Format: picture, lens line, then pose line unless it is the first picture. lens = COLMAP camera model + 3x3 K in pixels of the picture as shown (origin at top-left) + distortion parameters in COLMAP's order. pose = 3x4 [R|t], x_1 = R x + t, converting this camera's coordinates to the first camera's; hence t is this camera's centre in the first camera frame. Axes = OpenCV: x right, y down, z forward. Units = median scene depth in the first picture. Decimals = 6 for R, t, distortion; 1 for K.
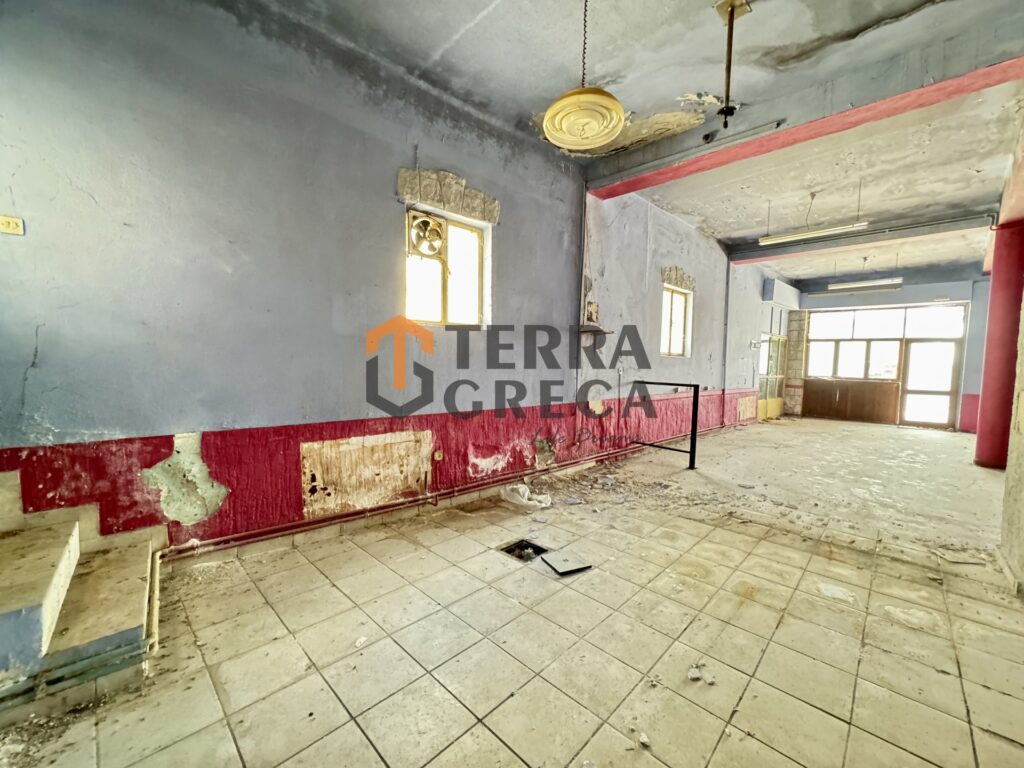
lens RADIAL K [[410.0, 0, 512.2], [0, 410.0, 382.9], [0, 0, 1]] dist [-0.001435, 0.000334]
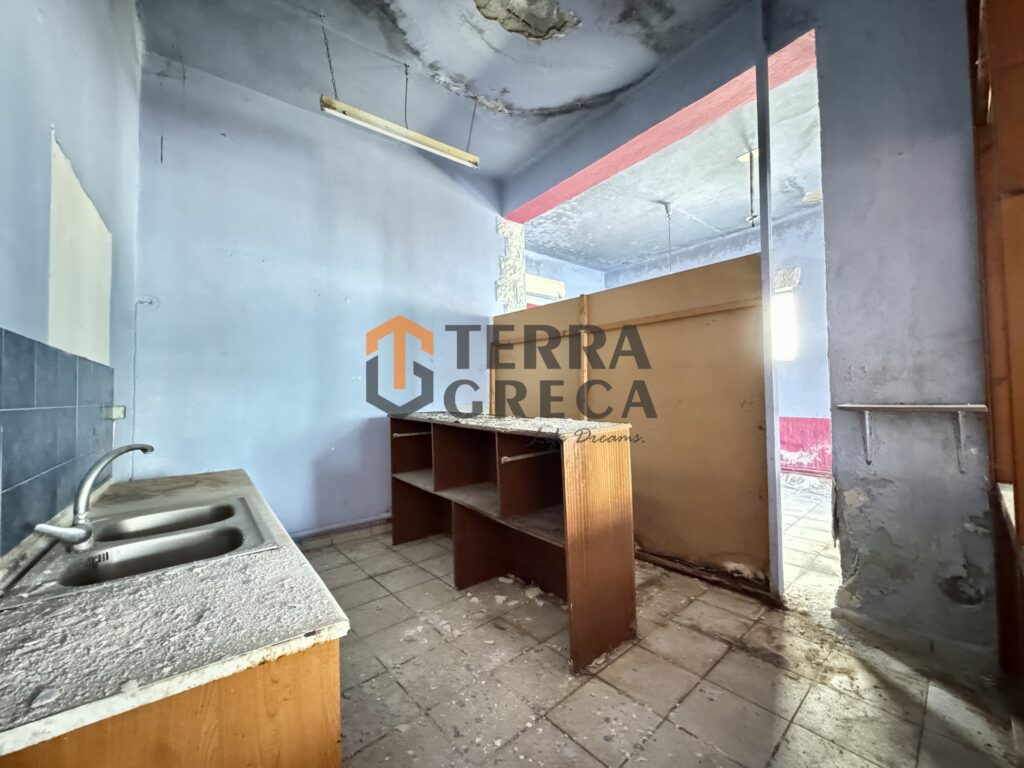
lens RADIAL K [[409.6, 0, 511.9], [0, 409.6, 383.4], [0, 0, 1]] dist [-0.002617, 0.000240]
pose [[-0.084264, -0.047140, -0.995328, 1.127760], [-0.036675, 0.998350, -0.044179, 0.037135], [0.995768, 0.032781, -0.085854, 0.131230]]
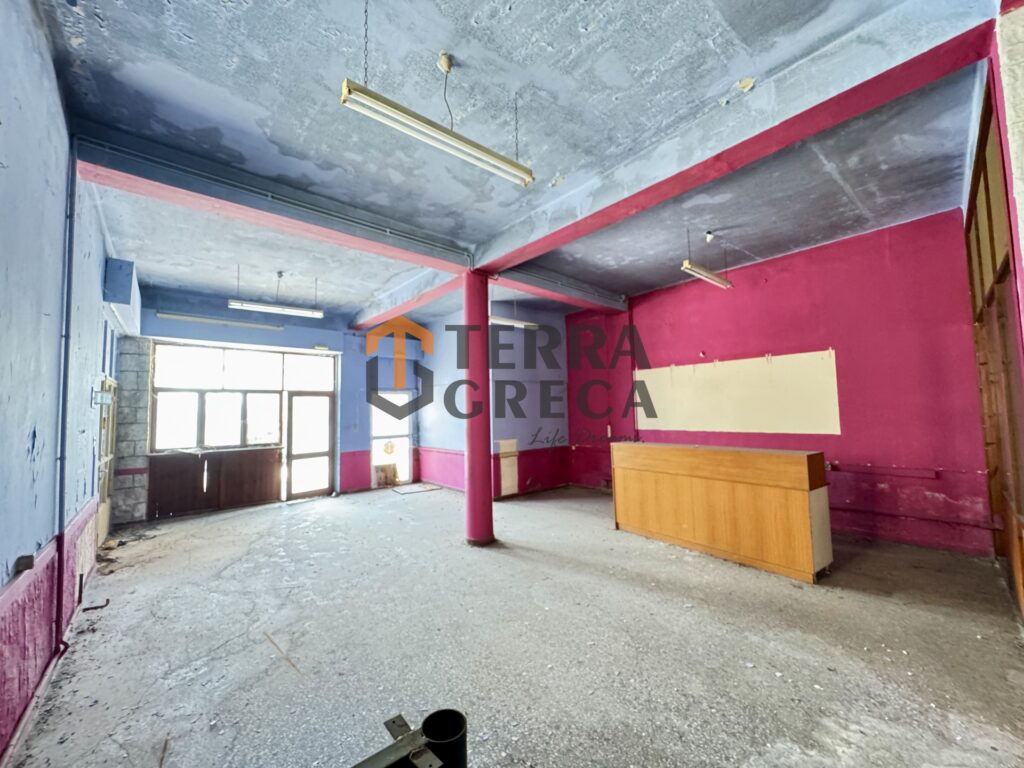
lens RADIAL K [[412.5, 0, 511.7], [0, 412.5, 383.3], [0, 0, 1]] dist [-0.005041, 0.000007]
pose [[0.046719, 0.042440, 0.998006, 0.336551], [0.078632, 0.995841, -0.046029, -0.098316], [-0.995808, 0.080626, 0.043187, 1.009029]]
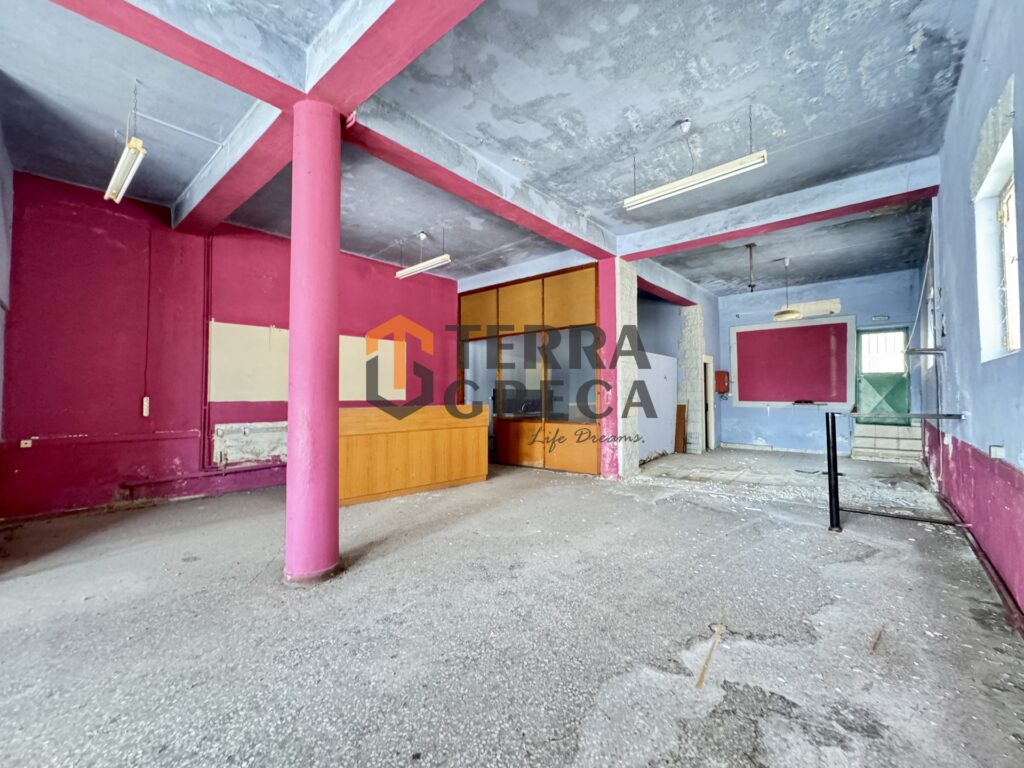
lens RADIAL K [[409.6, 0, 511.9], [0, 409.6, 383.4], [0, 0, 1]] dist [-0.002617, 0.000240]
pose [[-0.996126, -0.020540, -0.085510, 1.136058], [-0.022292, 0.999560, 0.019576, -0.053358], [0.085070, 0.021406, -0.996145, 1.760667]]
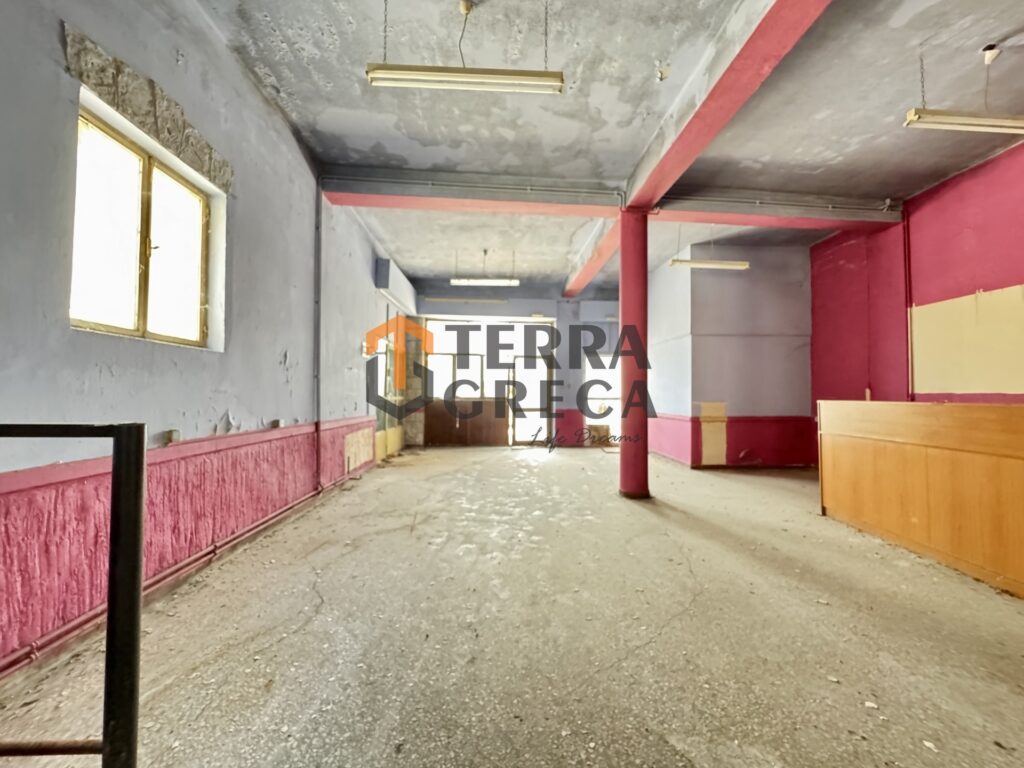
lens RADIAL K [[414.6, 0, 512.6], [0, 414.6, 383.2], [0, 0, 1]] dist [-0.004865, -0.000007]
pose [[0.646681, -0.000247, 0.762760, 0.432979], [0.050971, 0.997779, -0.042891, 0.000911], [-0.761055, 0.066616, 0.645258, 0.732350]]
